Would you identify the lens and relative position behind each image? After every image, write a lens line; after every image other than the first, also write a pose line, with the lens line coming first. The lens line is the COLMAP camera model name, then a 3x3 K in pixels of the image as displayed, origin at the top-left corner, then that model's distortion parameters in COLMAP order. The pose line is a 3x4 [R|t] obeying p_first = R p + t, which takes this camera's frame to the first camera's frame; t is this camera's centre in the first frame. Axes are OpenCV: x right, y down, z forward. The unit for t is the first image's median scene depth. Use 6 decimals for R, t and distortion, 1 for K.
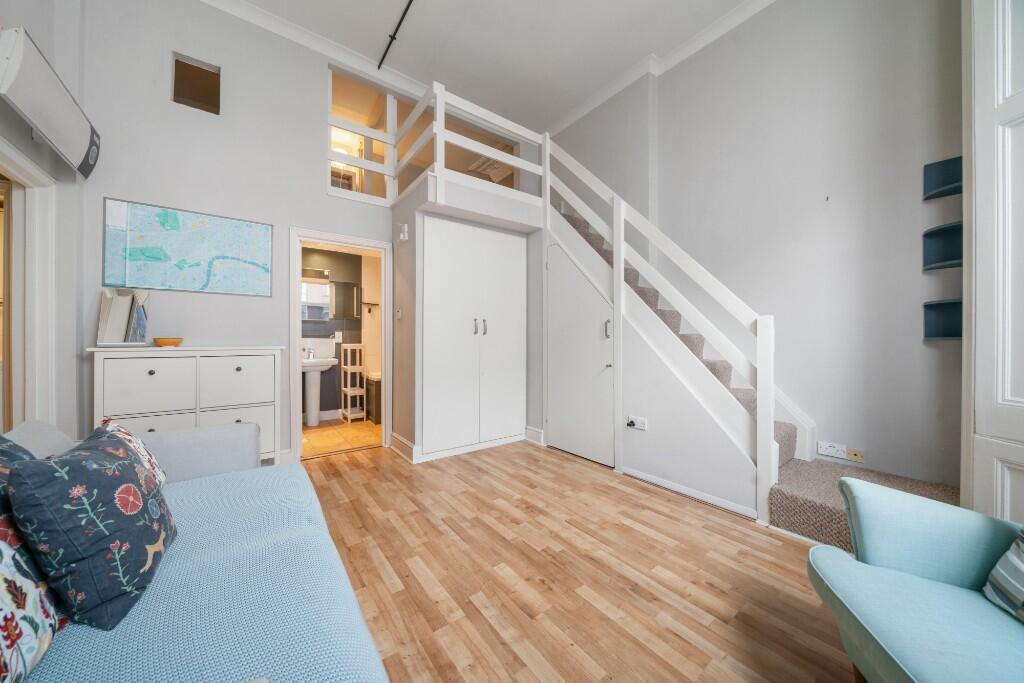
lens RADIAL K [[355.0, 0, 511.7], [0, 355.0, 343.1], [0, 0, 1]] dist [-0.001586, -0.000039]
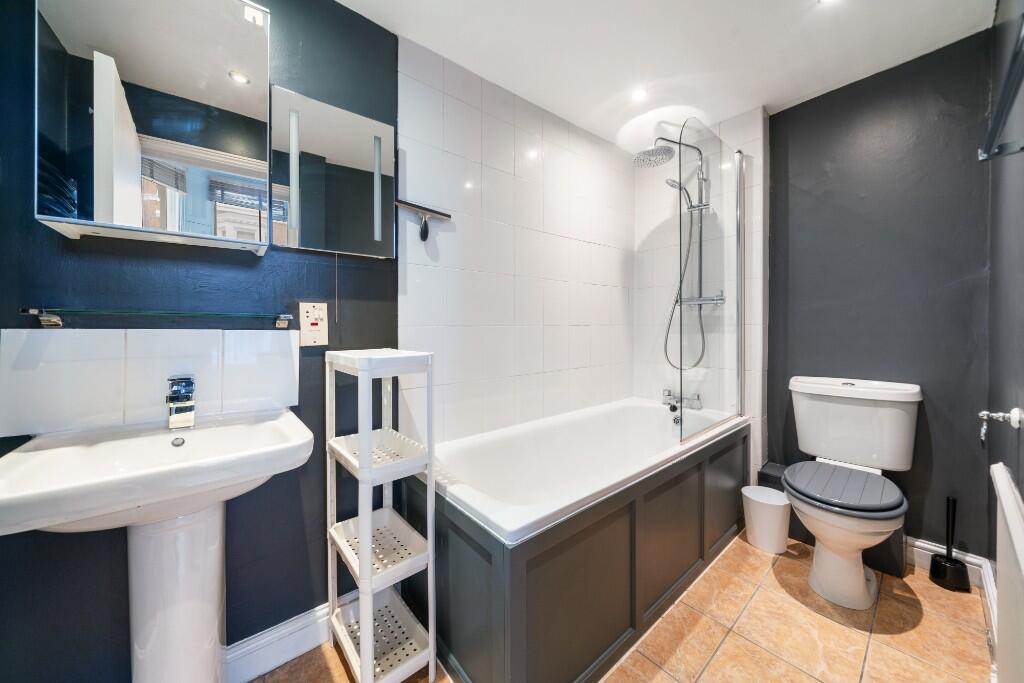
lens RADIAL K [[355.0, 0, 511.5], [0, 355.0, 332.3], [0, 0, 1]] dist [-0.001586, -0.000039]
pose [[0.998026, -0.000842, 0.062793, -0.361765], [0.000557, 0.999989, 0.004555, -0.011961], [-0.062797, -0.004511, 0.998016, 0.735815]]
